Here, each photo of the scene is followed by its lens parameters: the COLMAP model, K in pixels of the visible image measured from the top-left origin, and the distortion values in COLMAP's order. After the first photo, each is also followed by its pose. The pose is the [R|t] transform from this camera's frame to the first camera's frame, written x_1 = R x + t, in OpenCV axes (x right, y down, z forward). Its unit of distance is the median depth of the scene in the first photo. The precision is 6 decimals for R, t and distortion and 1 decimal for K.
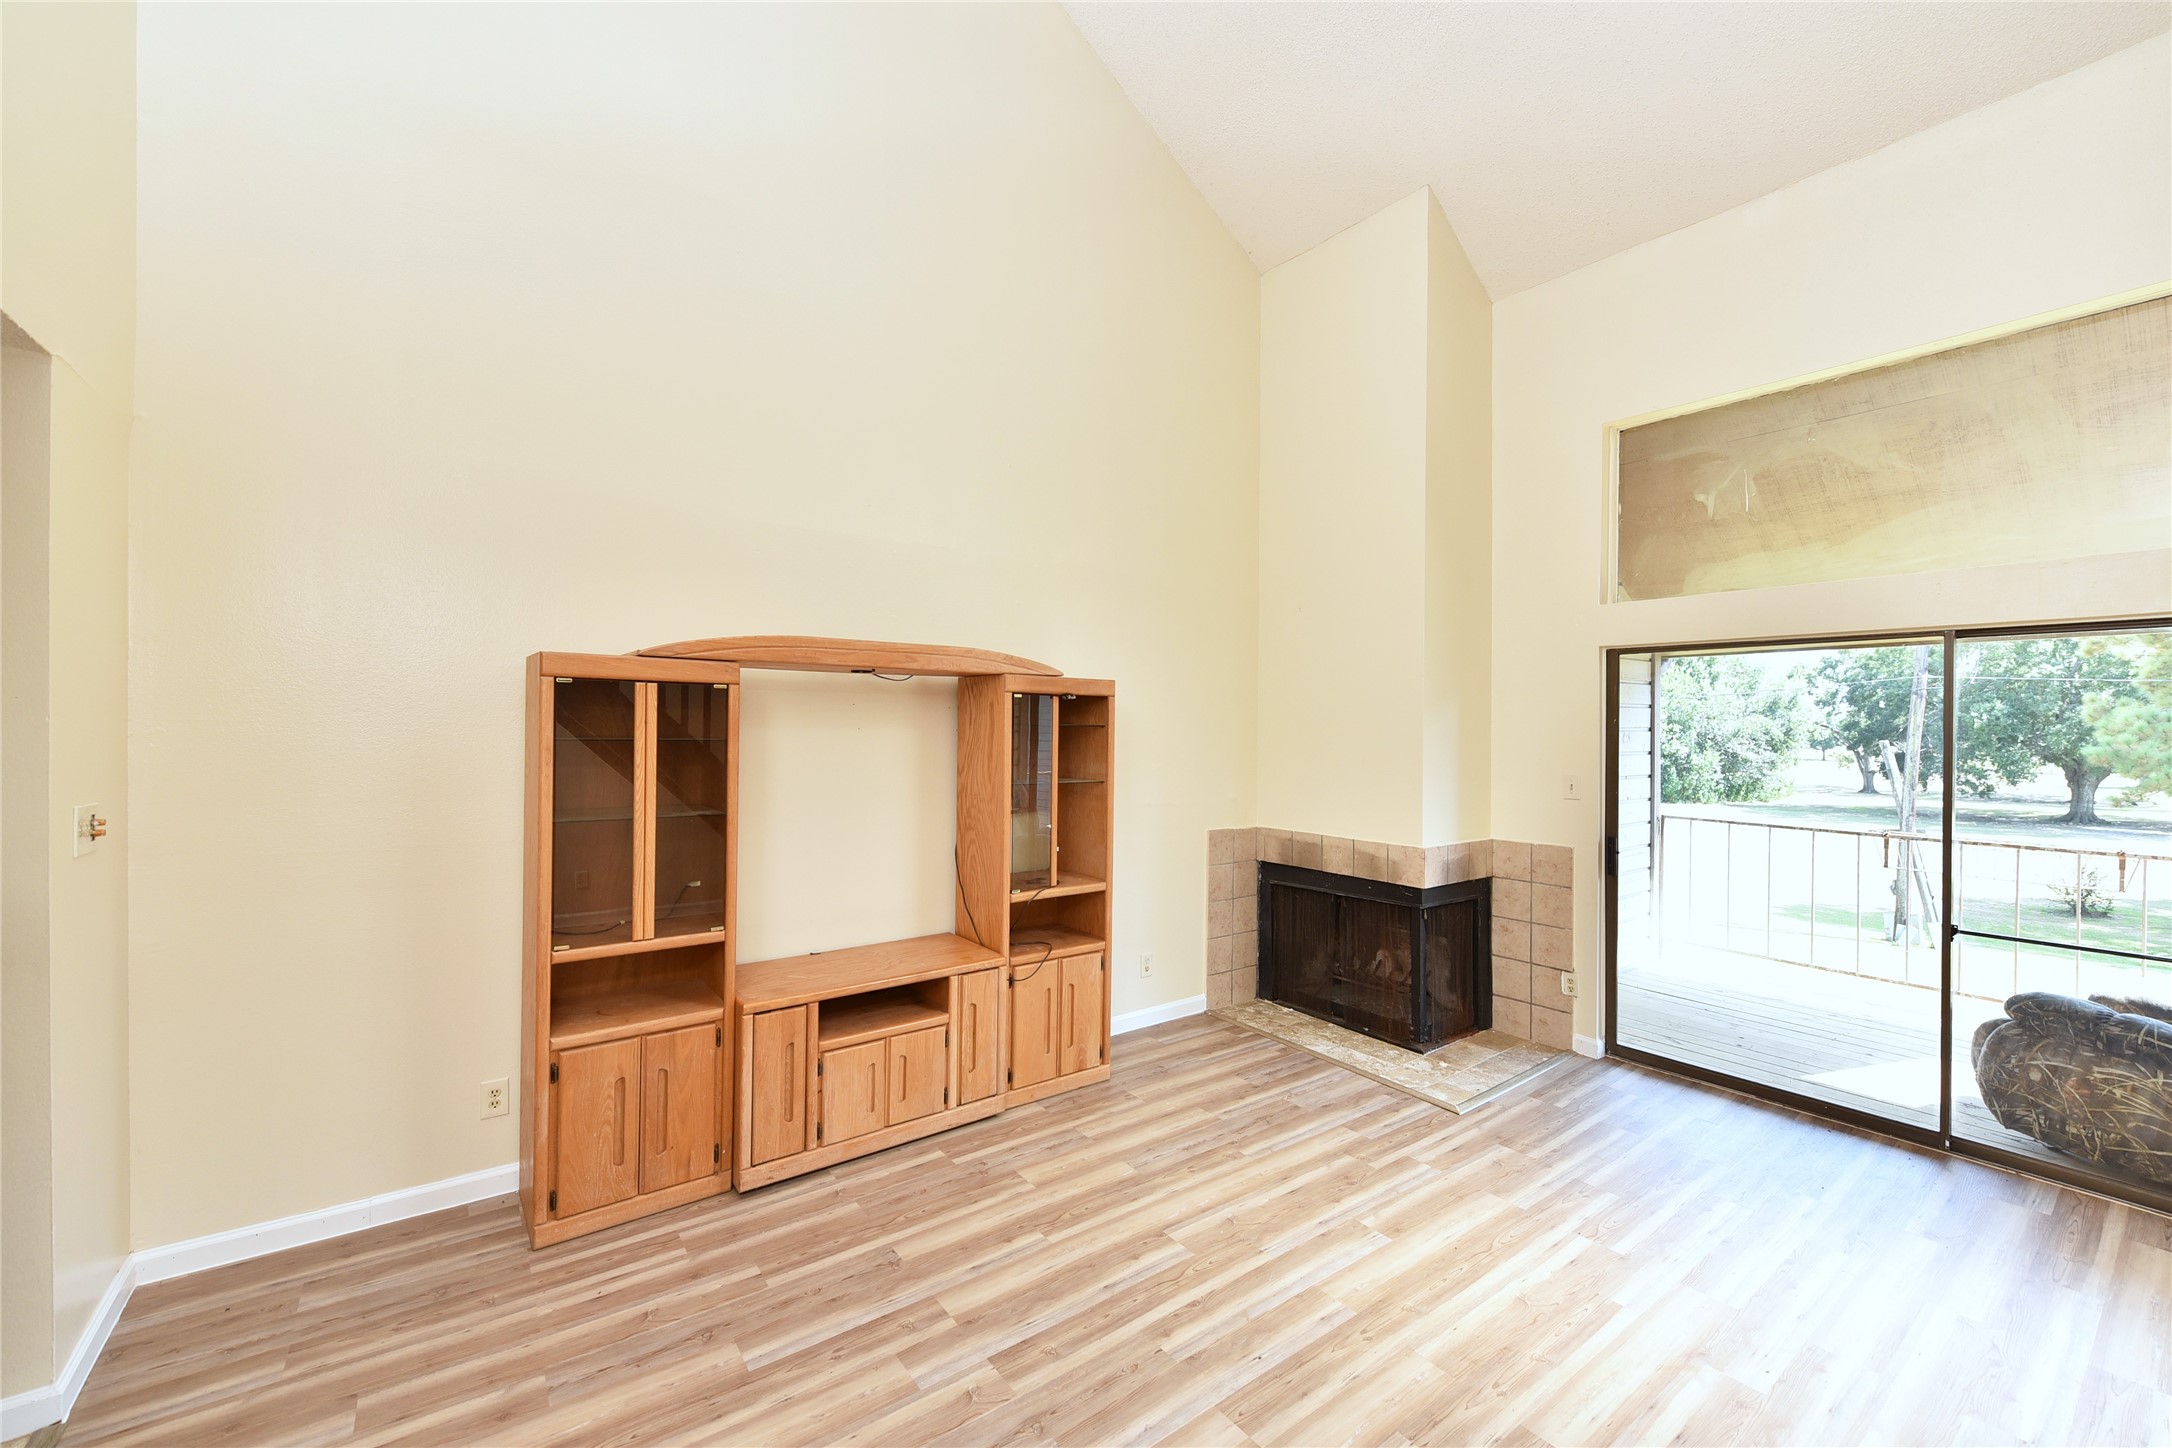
lens RADIAL K [[861.1, 0, 1086.0], [0, 861.1, 724.0], [0, 0, 1]] dist [-0.001298, -0.000263]
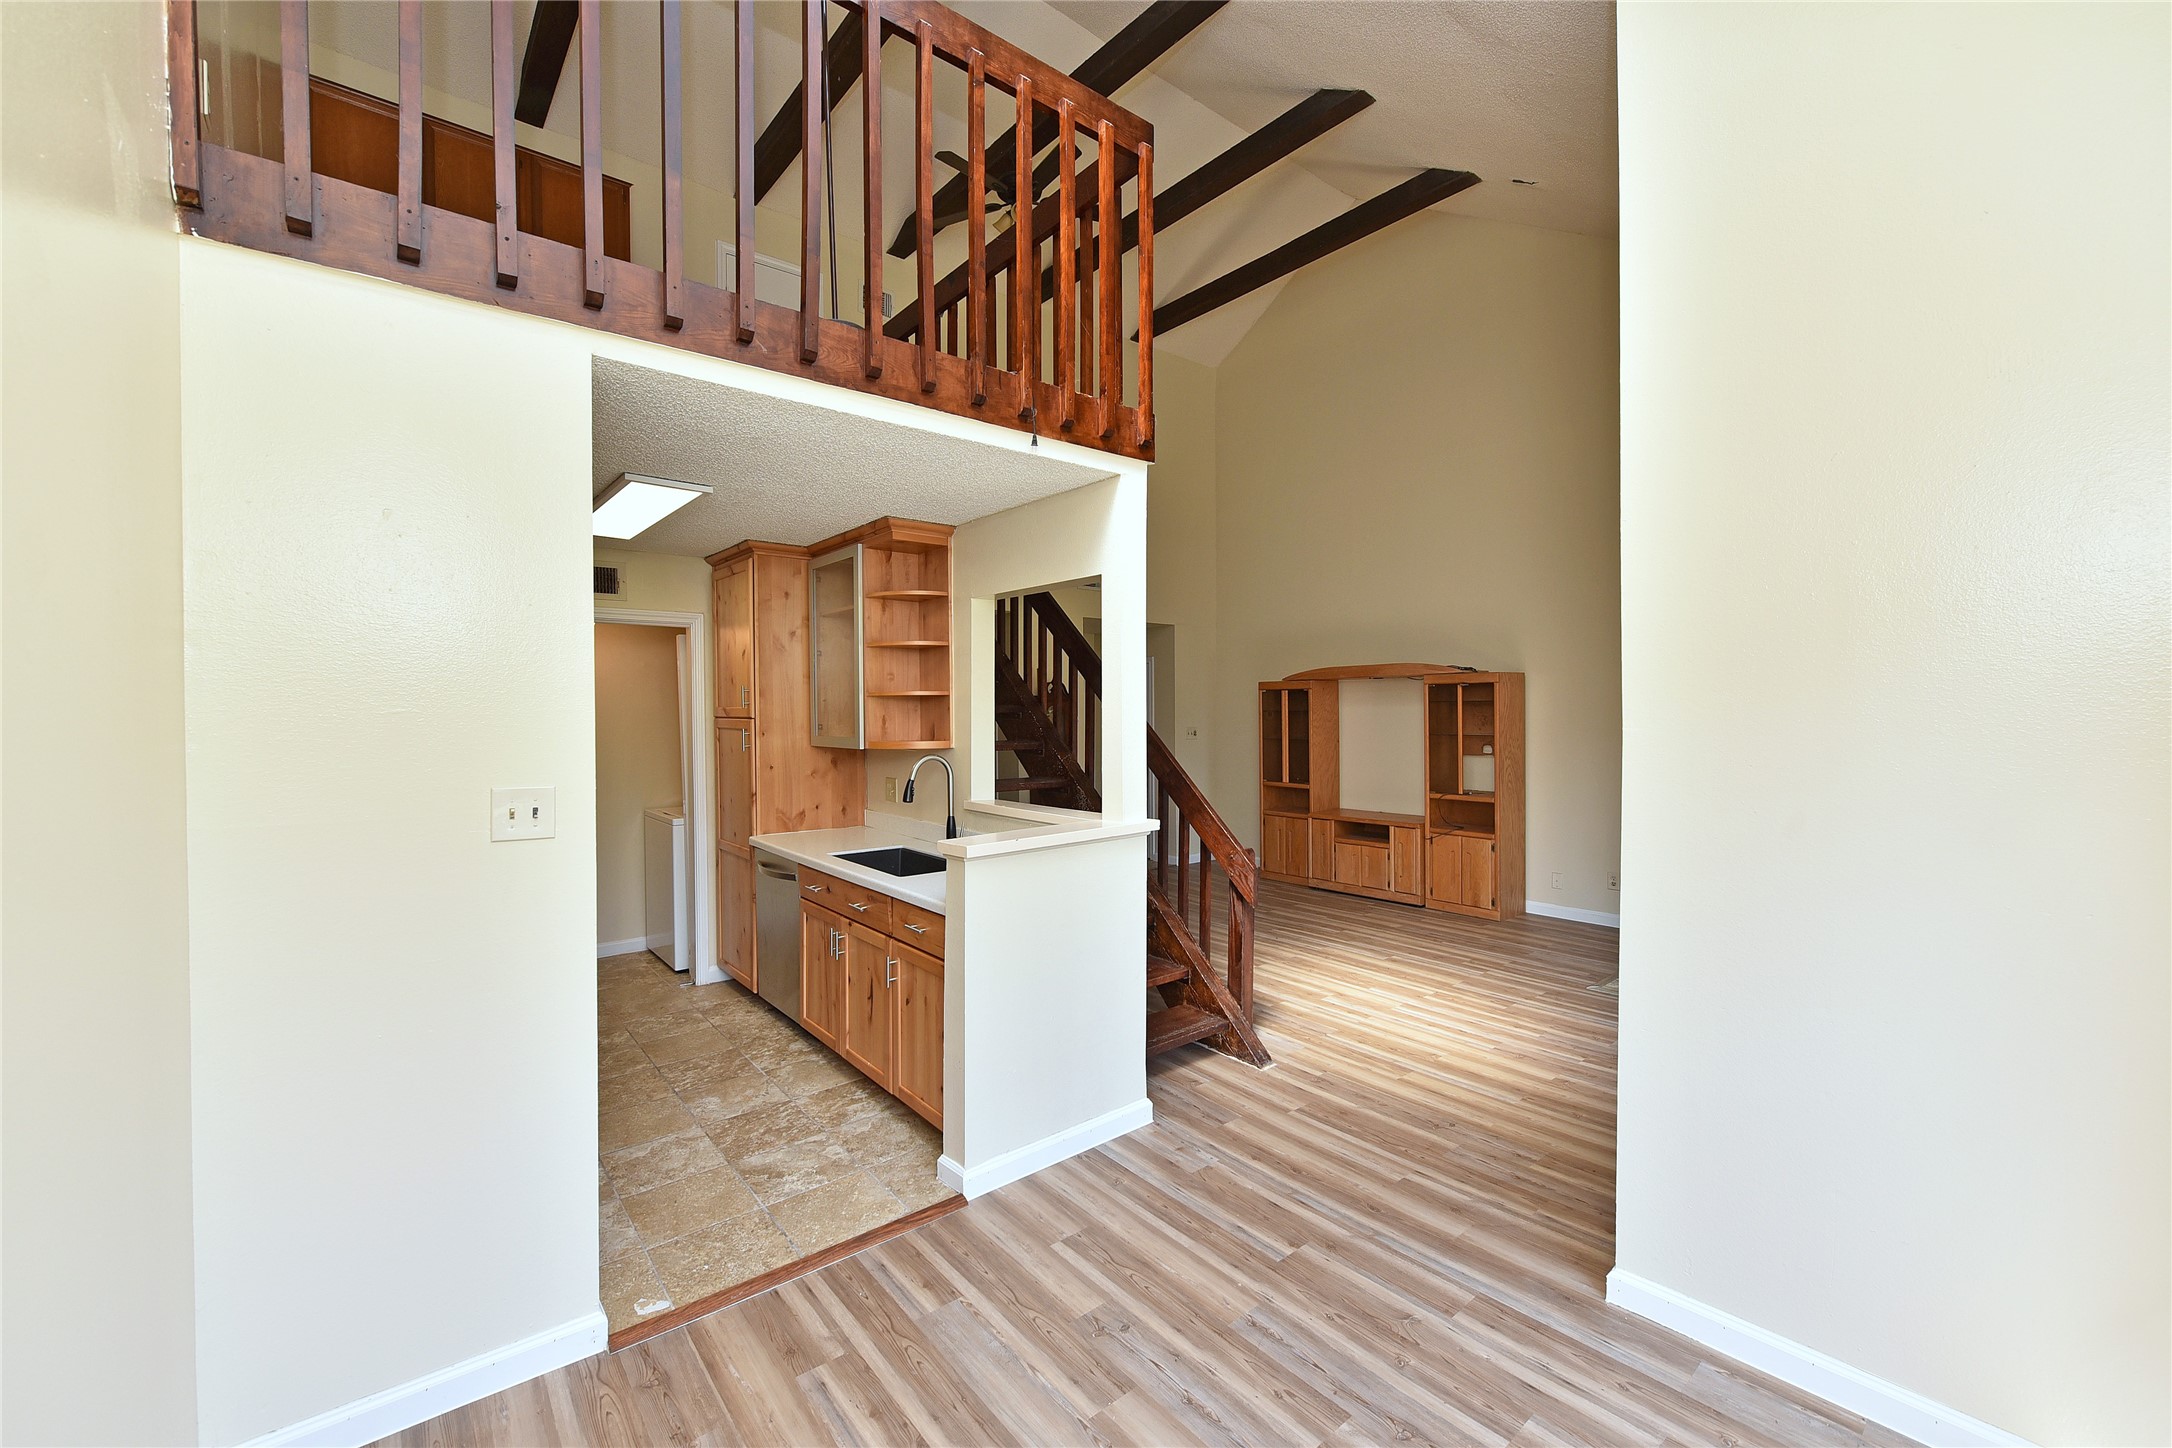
lens RADIAL K [[861.1, 0, 1086.0], [0, 861.1, 724.0], [0, 0, 1]] dist [-0.001298, -0.000263]
pose [[0.055961, 0.004541, -0.998423, 1.901906], [0.011987, 0.999915, 0.005220, 0.035616], [0.998361, -0.012260, 0.055902, 0.183163]]
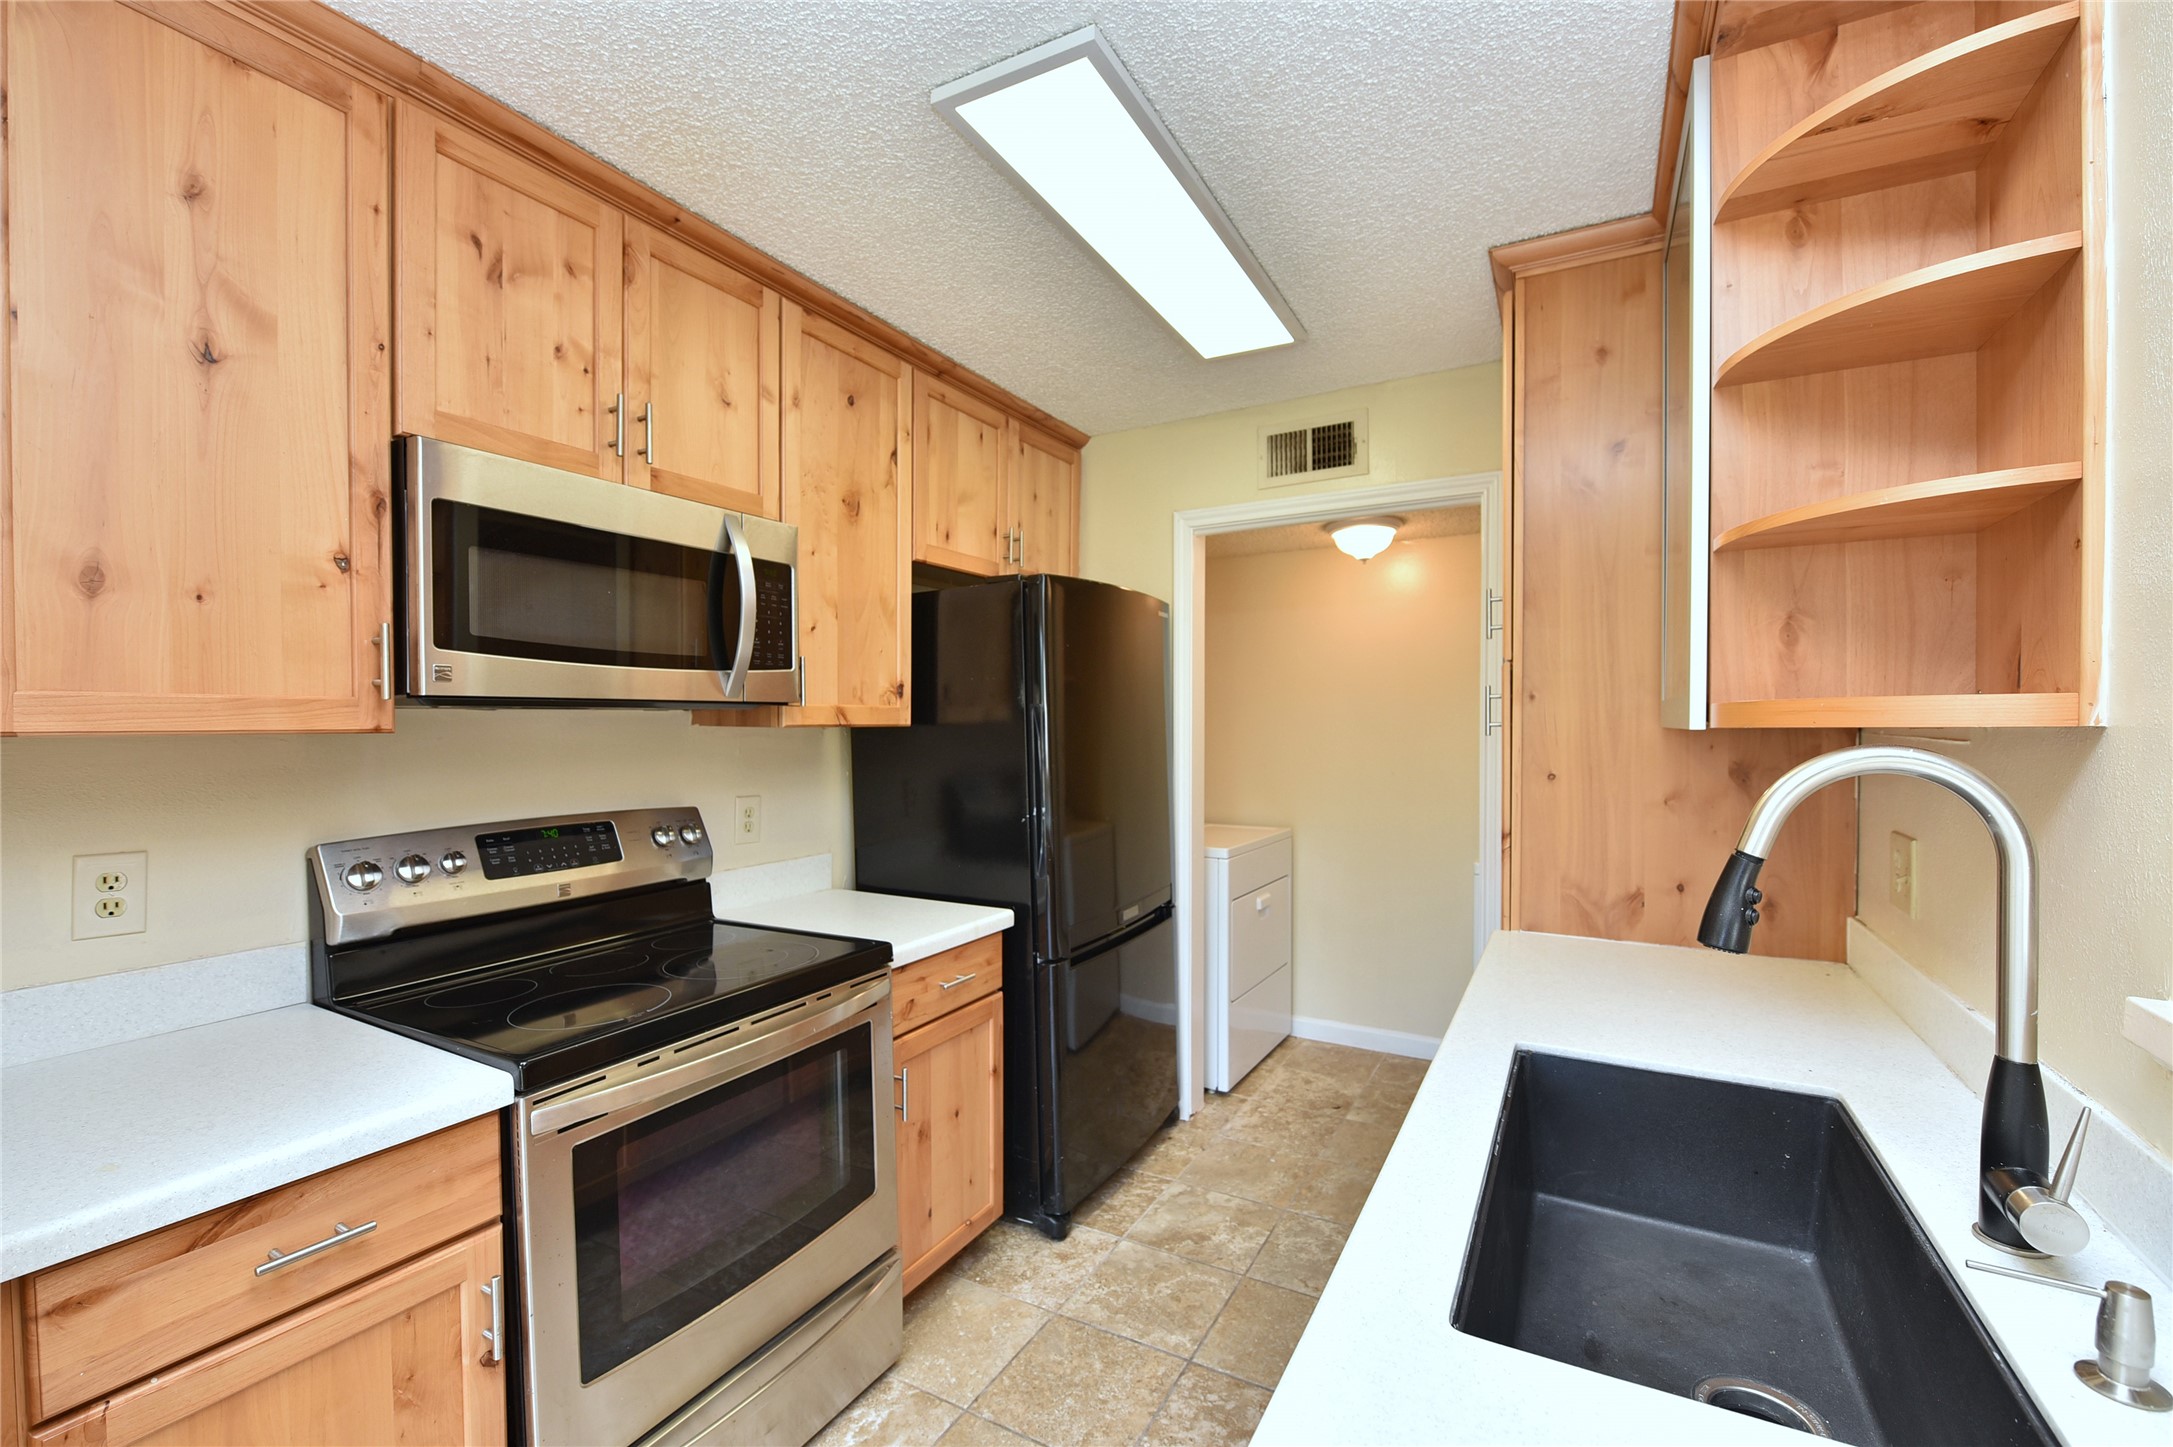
lens RADIAL K [[901.5, 0, 1094.0], [0, 901.5, 726.1], [0, 0, 1]] dist [-0.000435, -0.000109]
pose [[-0.907423, -0.004880, -0.420190, 1.041906], [-0.002265, 0.999975, -0.006723, 0.076501], [0.420213, -0.005149, -0.907411, 0.181076]]
